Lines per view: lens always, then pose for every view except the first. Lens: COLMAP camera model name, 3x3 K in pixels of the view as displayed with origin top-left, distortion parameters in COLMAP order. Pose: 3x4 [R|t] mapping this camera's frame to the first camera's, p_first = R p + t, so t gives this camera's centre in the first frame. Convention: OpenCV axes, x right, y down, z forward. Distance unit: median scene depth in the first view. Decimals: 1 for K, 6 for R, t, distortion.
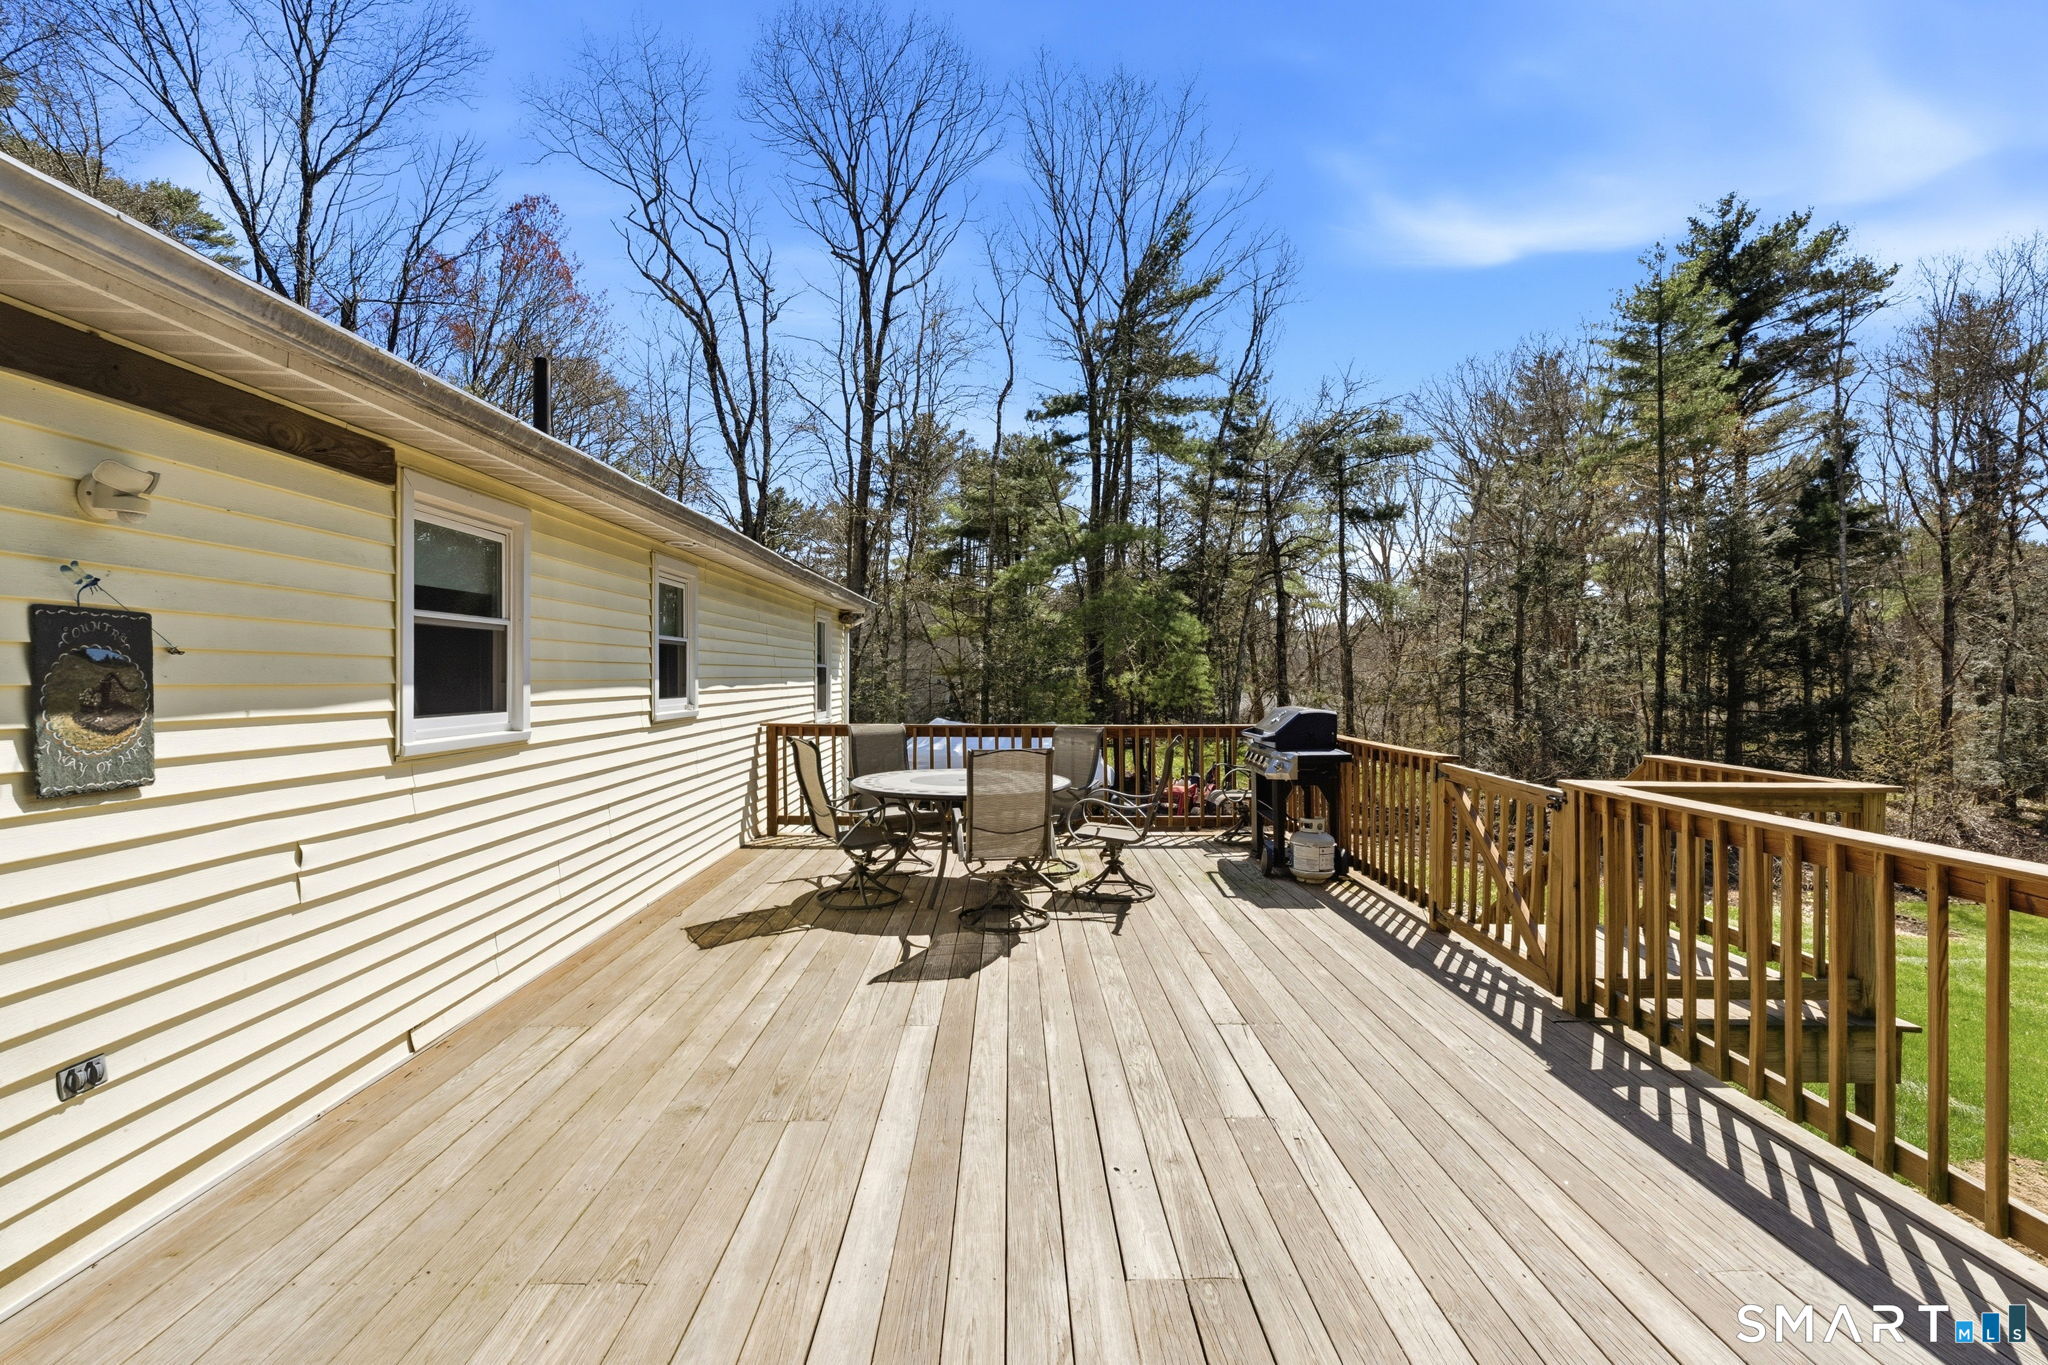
lens RADIAL K [[934.2, 0, 1013.3], [0, 934.2, 677.5], [0, 0, 1]] dist [-0.007763, -0.000376]
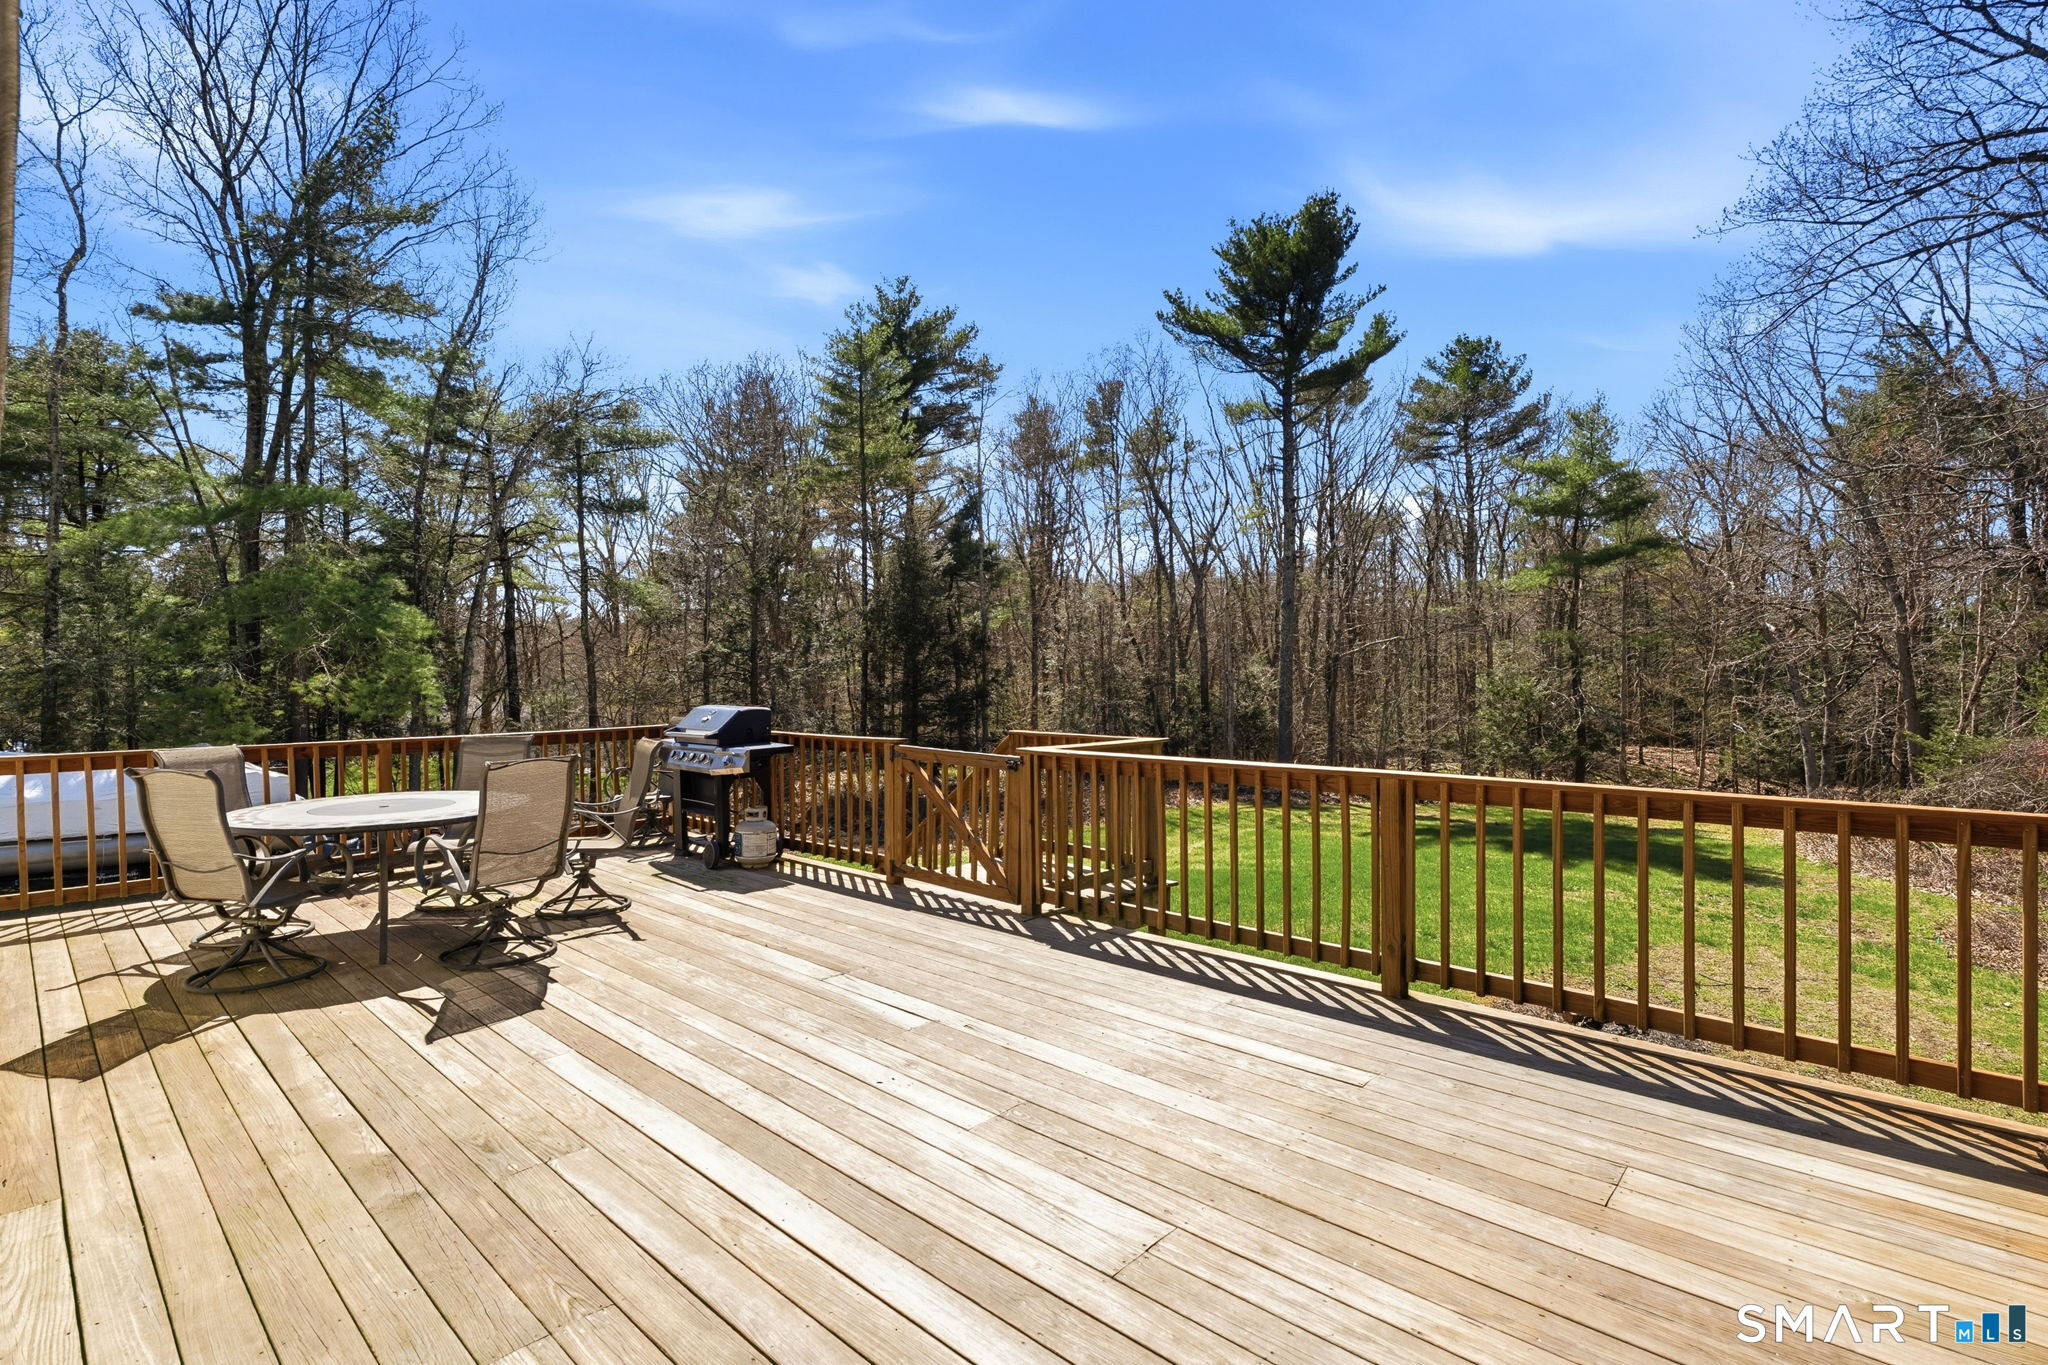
lens RADIAL K [[989.2, 0, 1042.9], [0, 989.2, 674.1], [0, 0, 1]] dist [-0.004497, -0.001683]
pose [[0.673226, -0.009568, 0.739374, -0.074623], [0.012027, 0.999926, 0.001989, -0.000382], [-0.739339, 0.007554, 0.673291, -0.002959]]
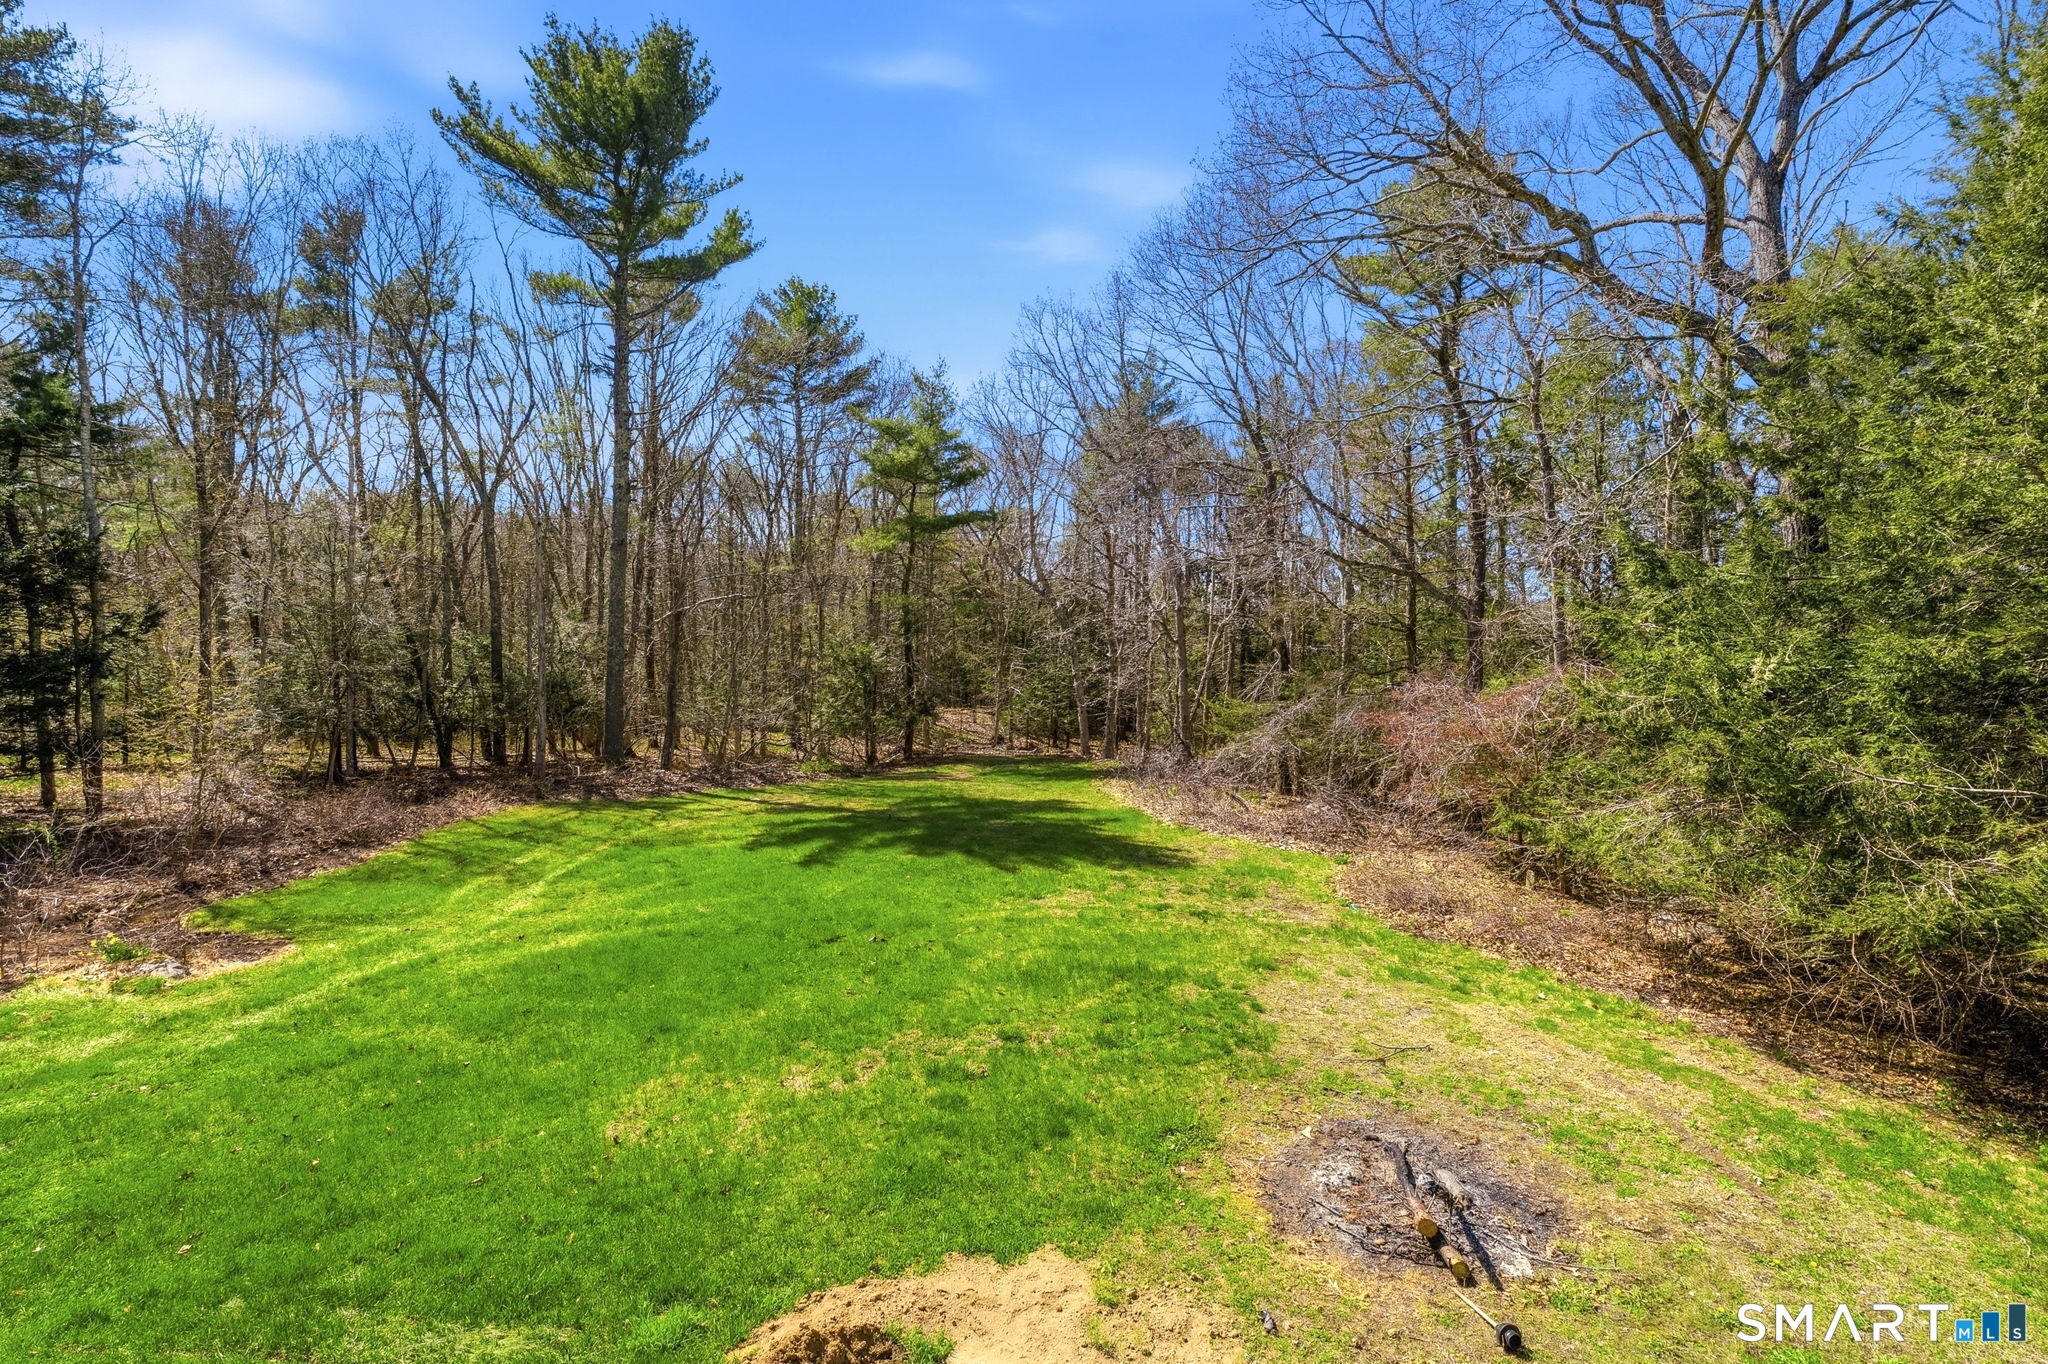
lens RADIAL K [[934.2, 0, 1004.8], [0, 934.2, 674.3], [0, 0, 1]] dist [-0.007763, -0.000376]
pose [[0.032004, -0.042243, 0.998595, 0.140865], [-0.014857, 0.998976, 0.042735, 0.001917], [-0.999377, -0.016204, 0.031343, 0.201553]]
